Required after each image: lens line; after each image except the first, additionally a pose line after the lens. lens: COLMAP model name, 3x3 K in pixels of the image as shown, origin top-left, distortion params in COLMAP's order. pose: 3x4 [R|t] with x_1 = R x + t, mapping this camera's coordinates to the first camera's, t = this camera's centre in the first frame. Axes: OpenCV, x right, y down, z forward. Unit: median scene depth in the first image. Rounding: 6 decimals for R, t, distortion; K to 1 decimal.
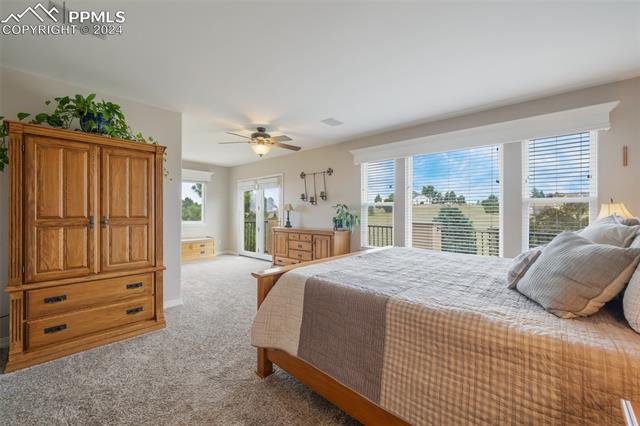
lens RADIAL K [[255.7, 0, 320.0], [0, 255.7, 213.0], [0, 0, 1]] dist [0.000036, -0.000016]
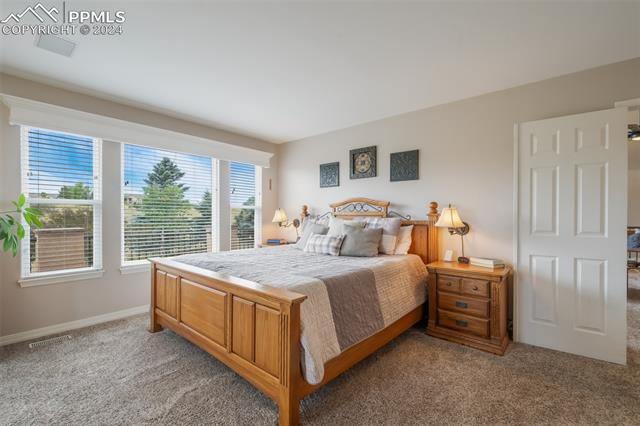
lens RADIAL K [[285.4, 0, 320.0], [0, 285.4, 213.0], [0, 0, 1]] dist [0.000382, 0.000020]
pose [[-0.046707, -0.002720, 0.998905, -0.508229], [0.006380, 0.999975, 0.003022, -0.015200], [-0.998888, 0.006514, -0.046689, 0.453028]]
